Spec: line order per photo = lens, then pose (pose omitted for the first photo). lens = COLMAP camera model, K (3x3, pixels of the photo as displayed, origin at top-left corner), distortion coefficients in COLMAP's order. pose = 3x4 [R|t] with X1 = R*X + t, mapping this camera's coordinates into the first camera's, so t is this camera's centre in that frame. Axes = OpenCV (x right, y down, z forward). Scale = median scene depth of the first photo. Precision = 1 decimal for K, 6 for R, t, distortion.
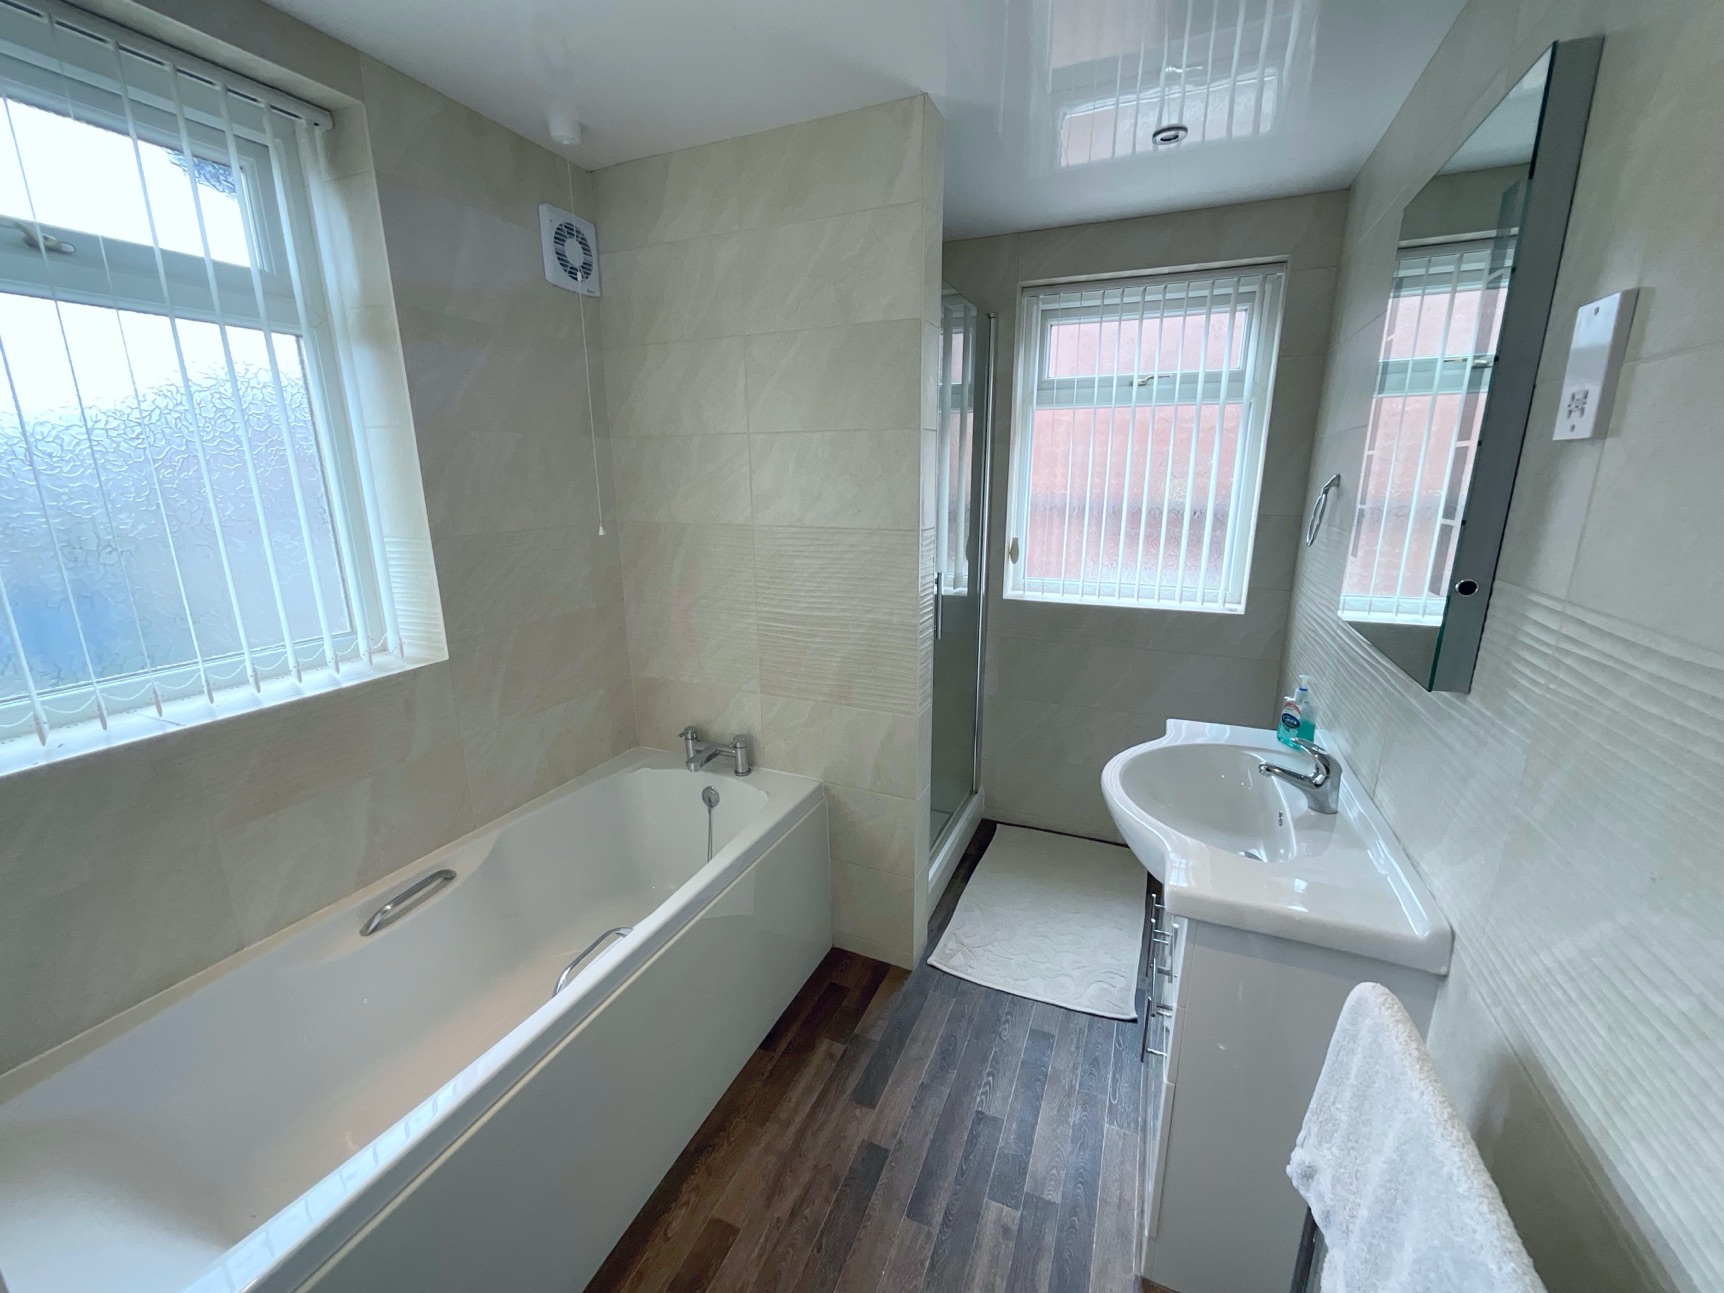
lens RADIAL K [[696.6, 0, 853.5], [0, 696.6, 645.6], [0, 0, 1]] dist [0.000124, -0.001295]
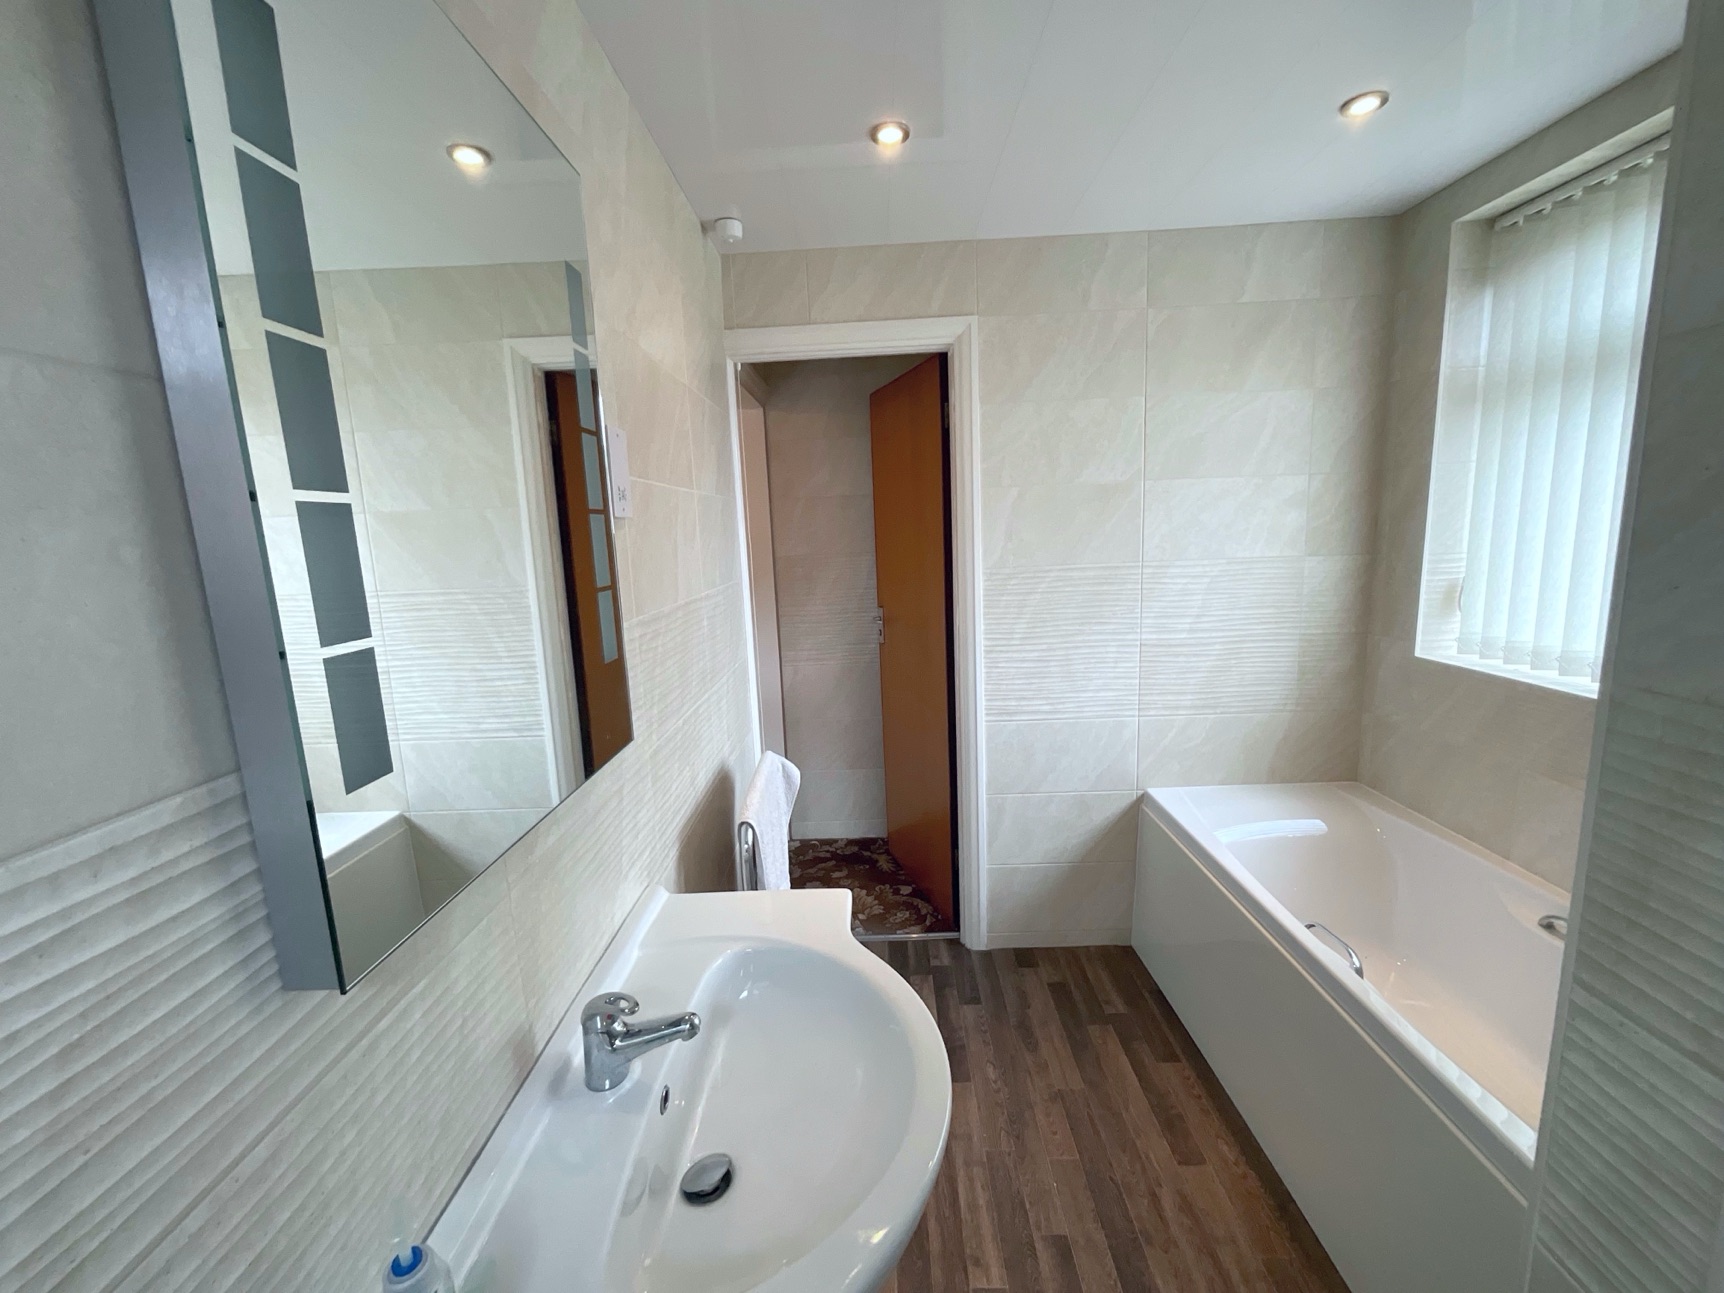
lens RADIAL K [[696.6, 0, 859.2], [0, 696.6, 642.1], [0, 0, 1]] dist [0.000124, -0.001295]
pose [[-0.923832, 0.101843, -0.369001, 0.648382], [-0.051285, 0.922341, 0.382959, -0.356996], [0.379347, 0.372714, -0.846865, 1.436460]]
